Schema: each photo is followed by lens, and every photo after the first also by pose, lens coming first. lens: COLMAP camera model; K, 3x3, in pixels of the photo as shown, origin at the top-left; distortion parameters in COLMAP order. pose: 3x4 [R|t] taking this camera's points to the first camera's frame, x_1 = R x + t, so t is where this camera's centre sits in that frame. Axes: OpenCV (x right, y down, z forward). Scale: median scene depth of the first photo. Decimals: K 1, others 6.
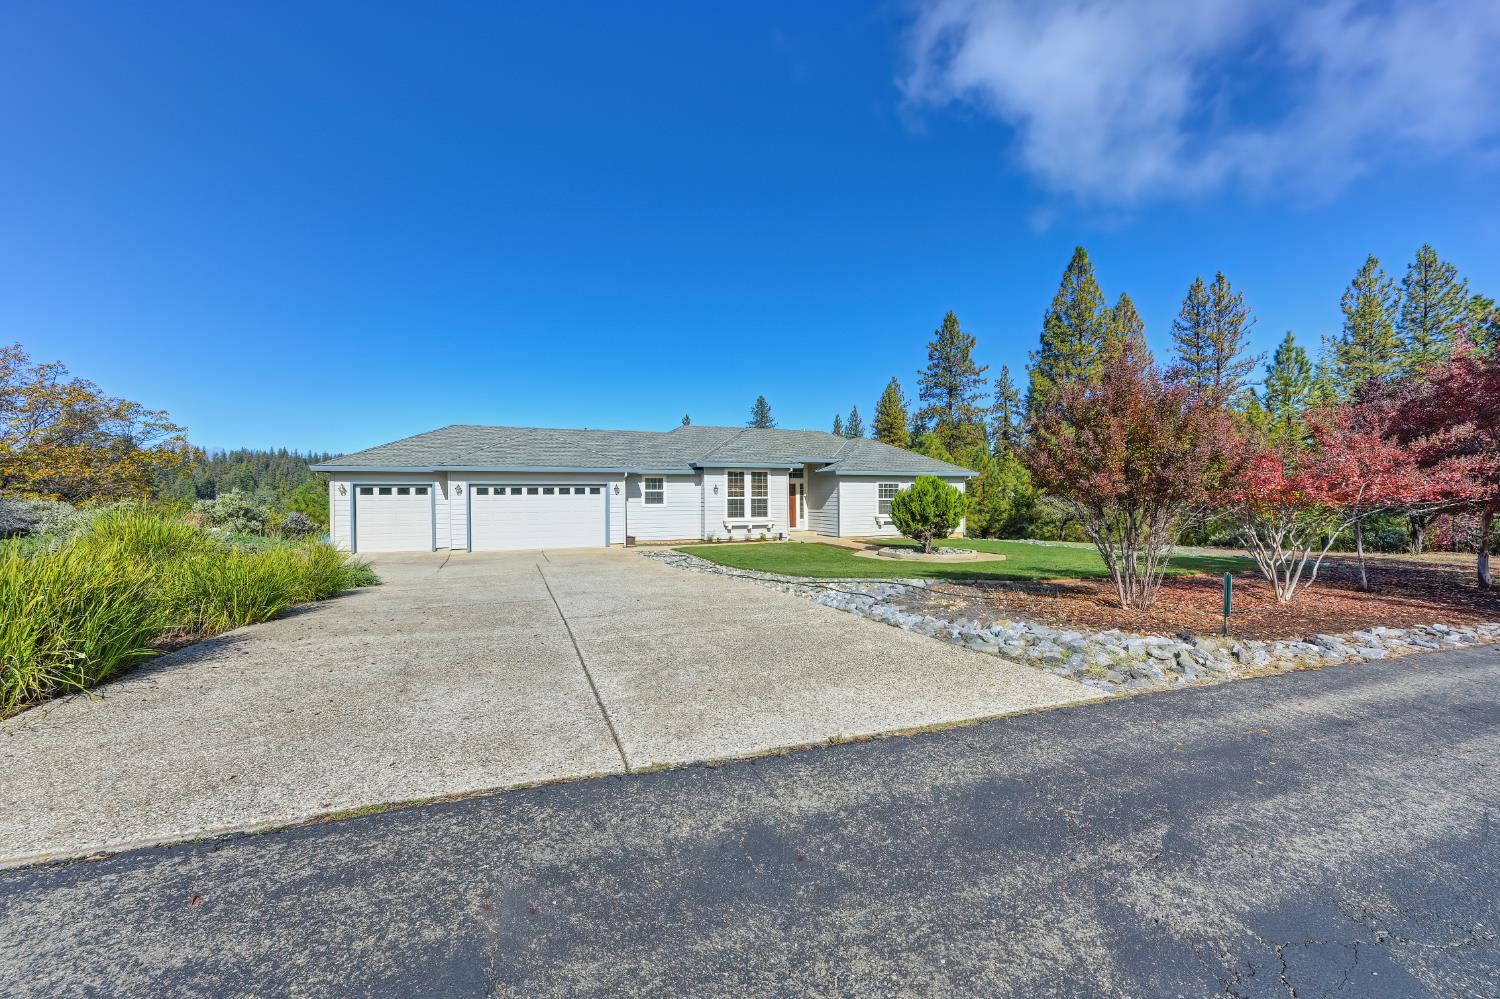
lens RADIAL K [[590.5, 0, 750.9], [0, 590.5, 499.8], [0, 0, 1]] dist [-0.000690, 0.000151]
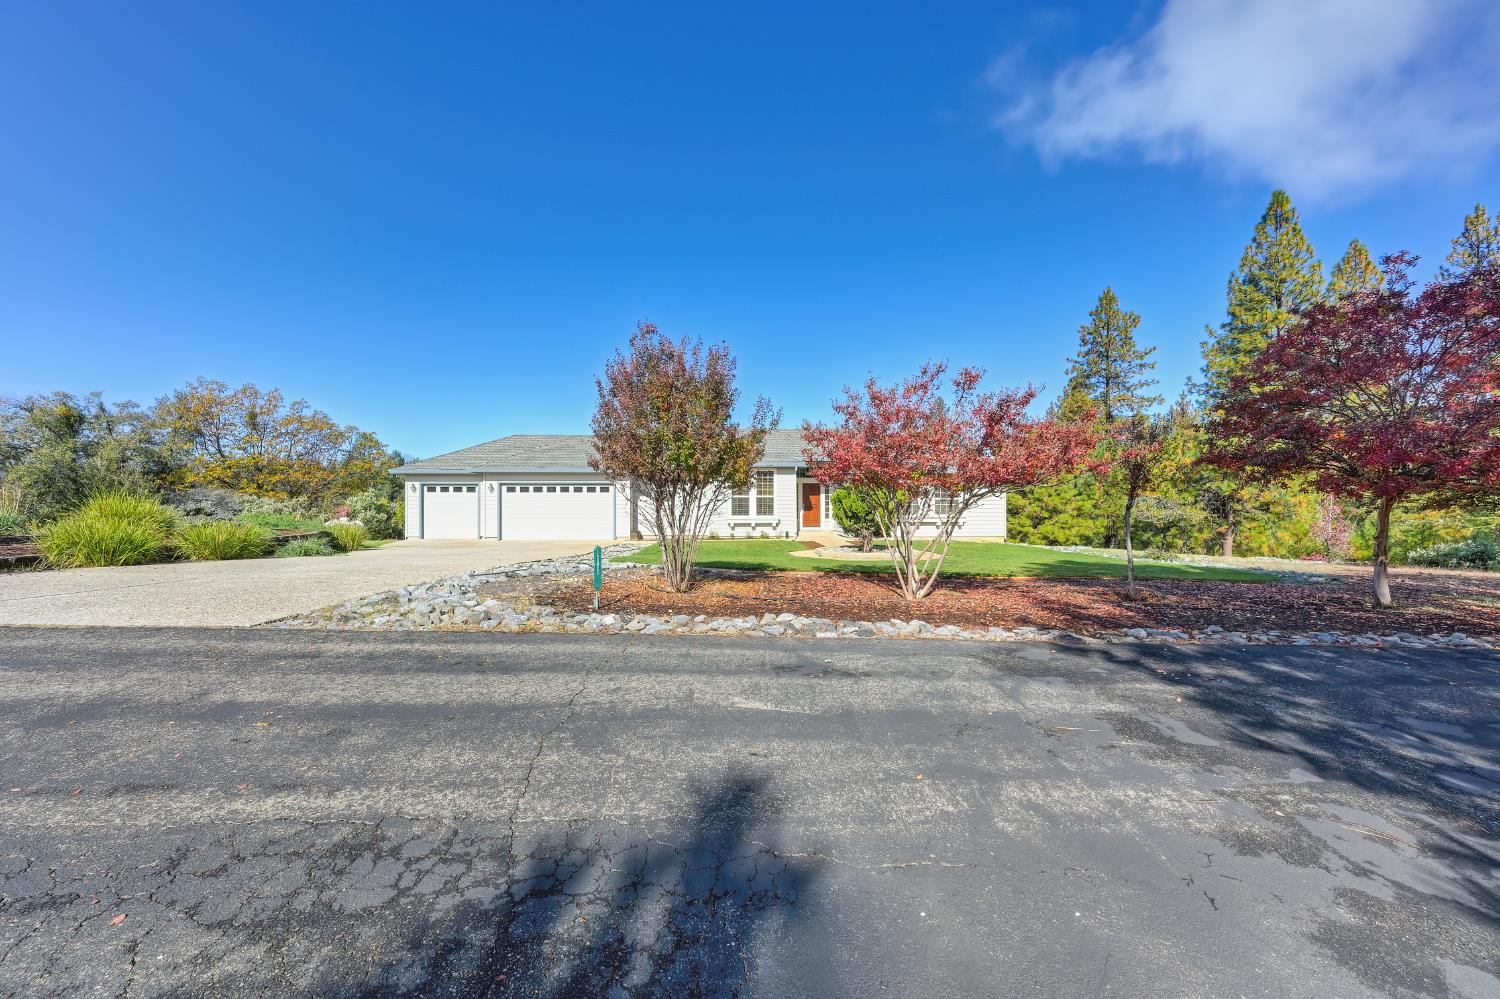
lens RADIAL K [[590.5, 0, 751.4], [0, 590.5, 499.9], [0, 0, 1]] dist [-0.000690, 0.000151]
pose [[0.946050, 0.003439, -0.324002, 0.328306], [-0.006809, 0.999934, -0.009268, 0.012001], [0.323949, 0.010974, 0.946011, 0.028011]]
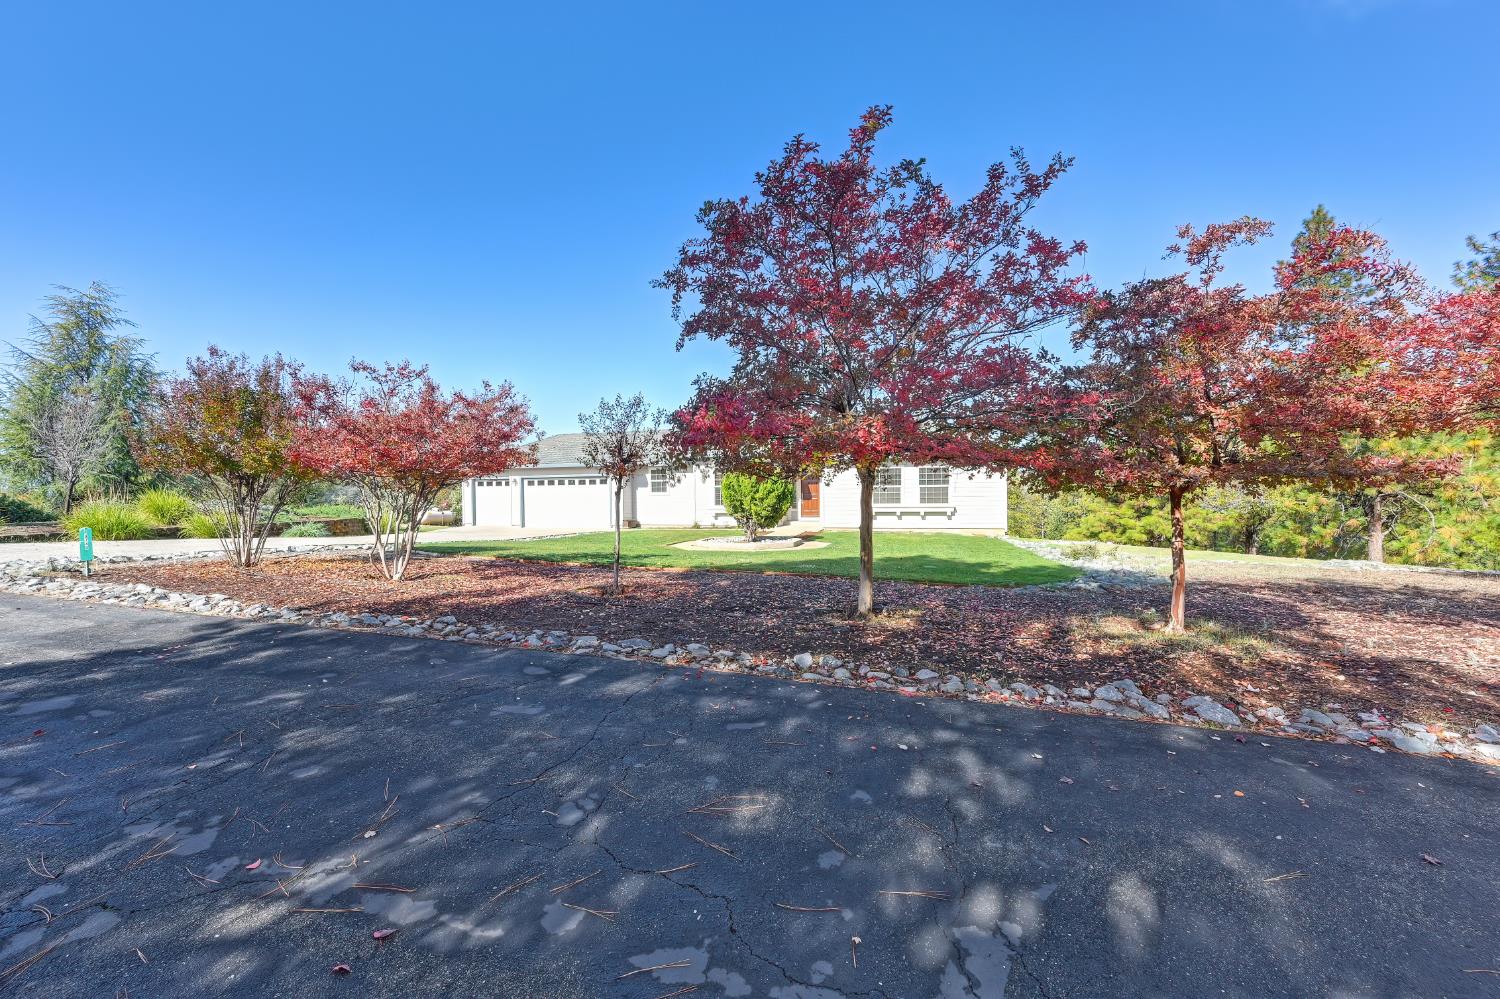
lens RADIAL K [[590.5, 0, 752.4], [0, 590.5, 500.0], [0, 0, 1]] dist [-0.000690, 0.000151]
pose [[0.784729, 0.003322, -0.619830, 0.663370], [0.001662, 0.999971, 0.007465, 0.013084], [0.619837, -0.006888, 0.784701, 0.213408]]
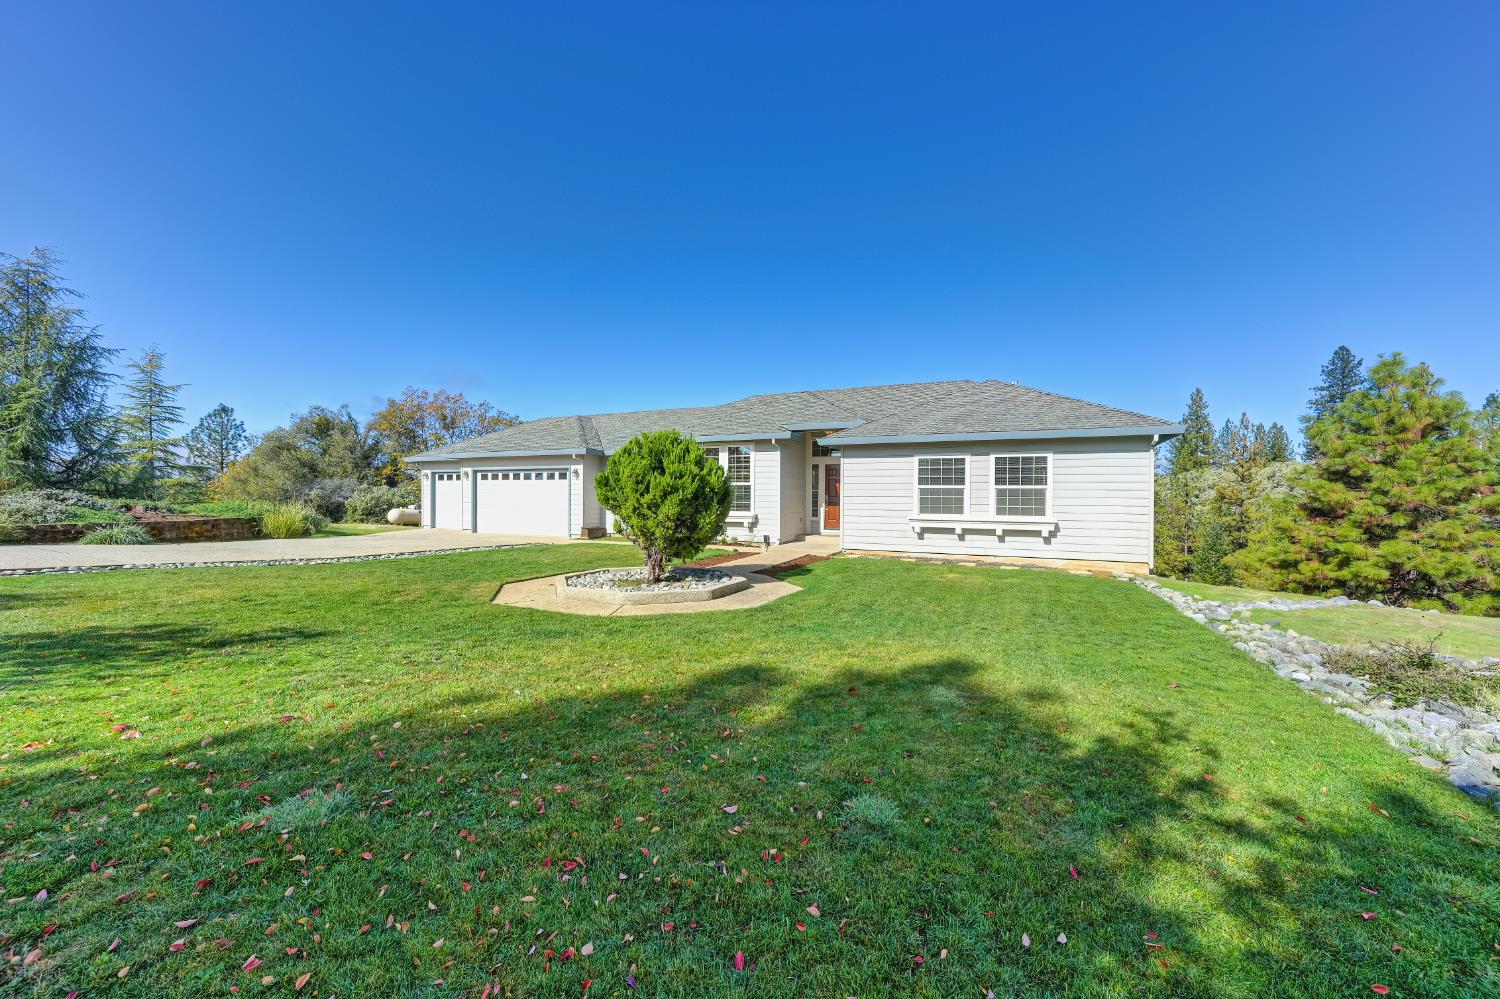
lens RADIAL K [[590.5, 0, 754.4], [0, 590.5, 493.8], [0, 0, 1]] dist [-0.000690, 0.000151]
pose [[0.670033, 0.008549, -0.742282, 0.561406], [-0.015129, 0.999883, -0.002141, 0.009781], [0.742177, 0.012665, 0.670084, 0.548809]]
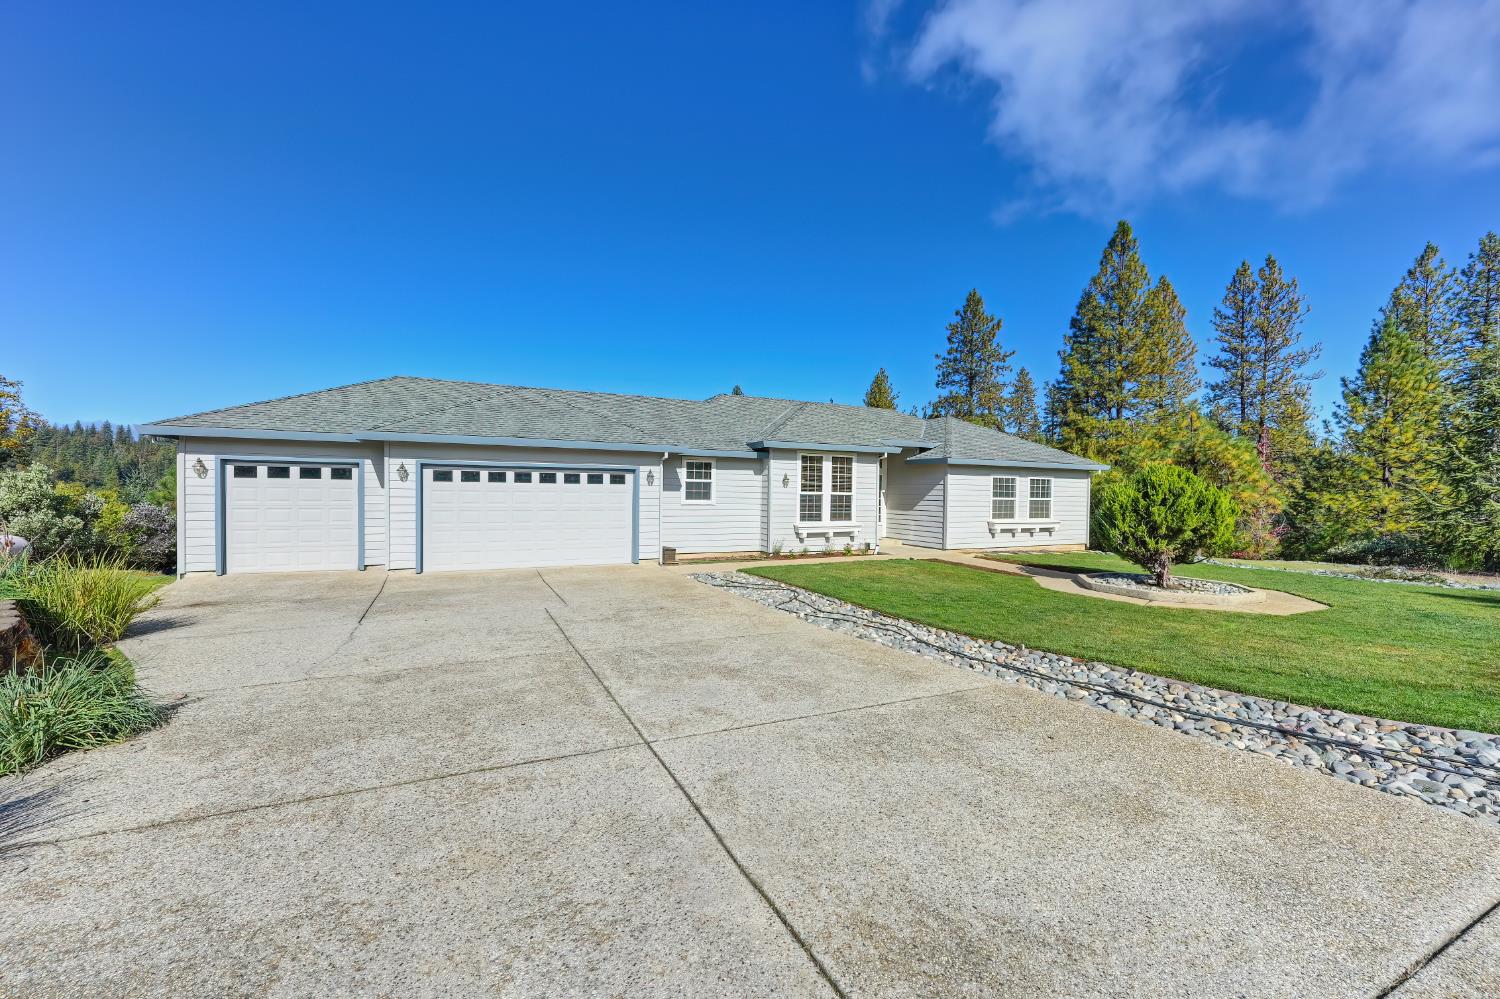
lens RADIAL K [[590.5, 0, 751.1], [0, 590.5, 504.0], [0, 0, 1]] dist [-0.000690, 0.000151]
pose [[0.997840, 0.017699, 0.063266, -0.141907], [-0.018820, 0.999675, 0.017170, -0.001290], [-0.062942, -0.018323, 0.997849, 0.300139]]
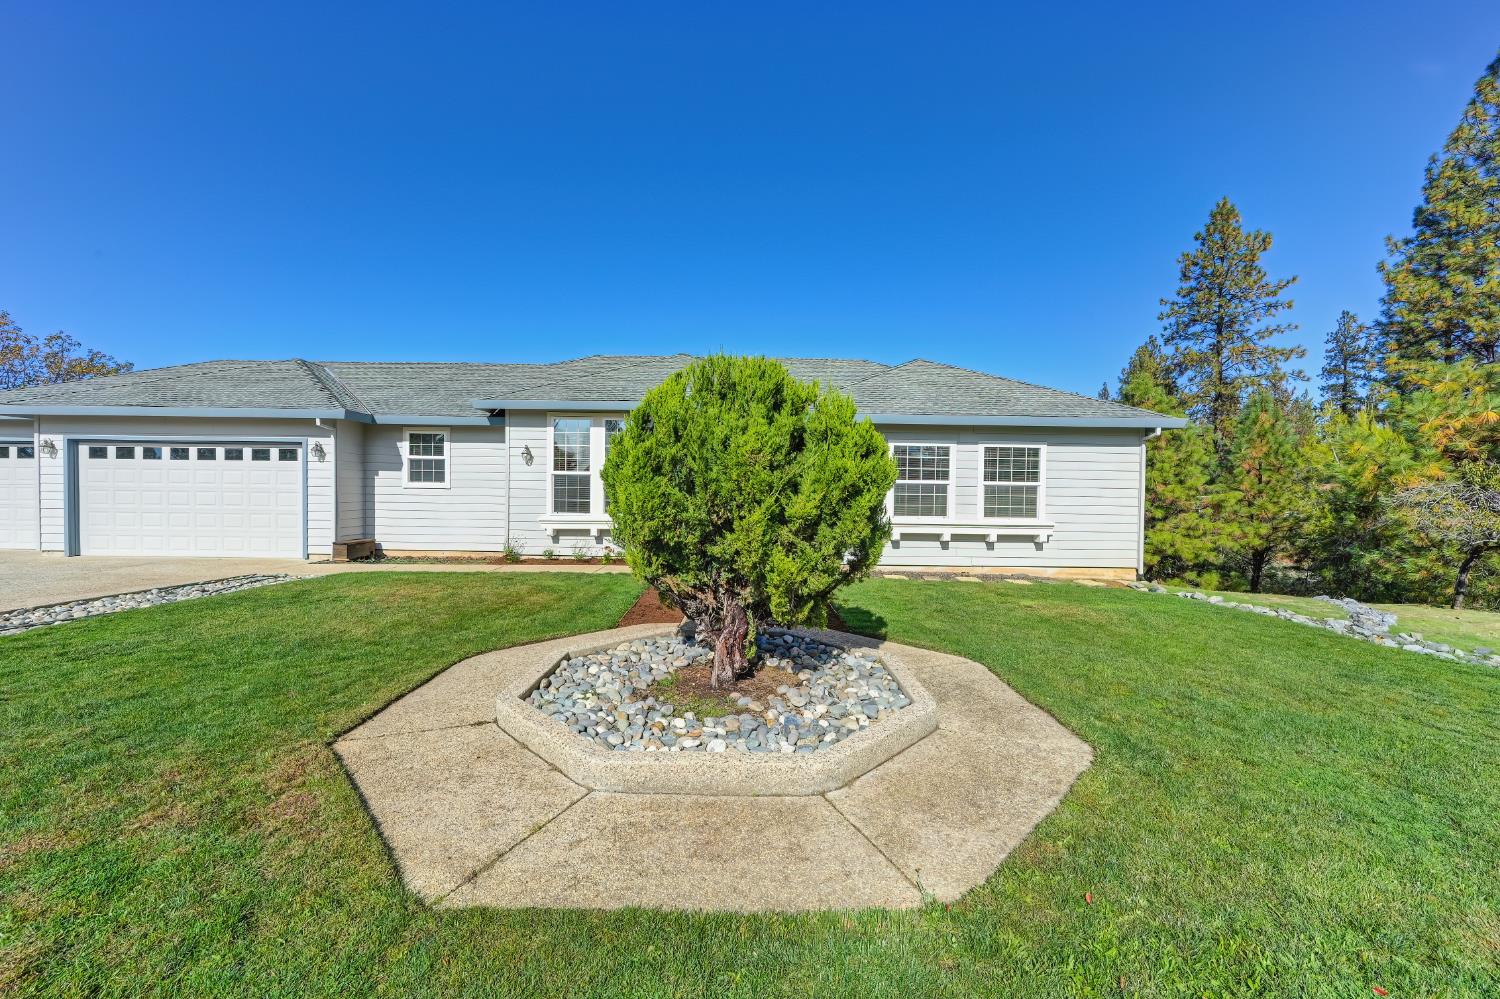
lens RADIAL K [[590.5, 0, 750.2], [0, 590.5, 500.2], [0, 0, 1]] dist [-0.000690, 0.000151]
pose [[0.926747, 0.024658, -0.374876, 0.301089], [-0.020861, 0.999682, 0.014184, 0.009328], [0.375106, -0.005325, 0.926967, 0.595878]]
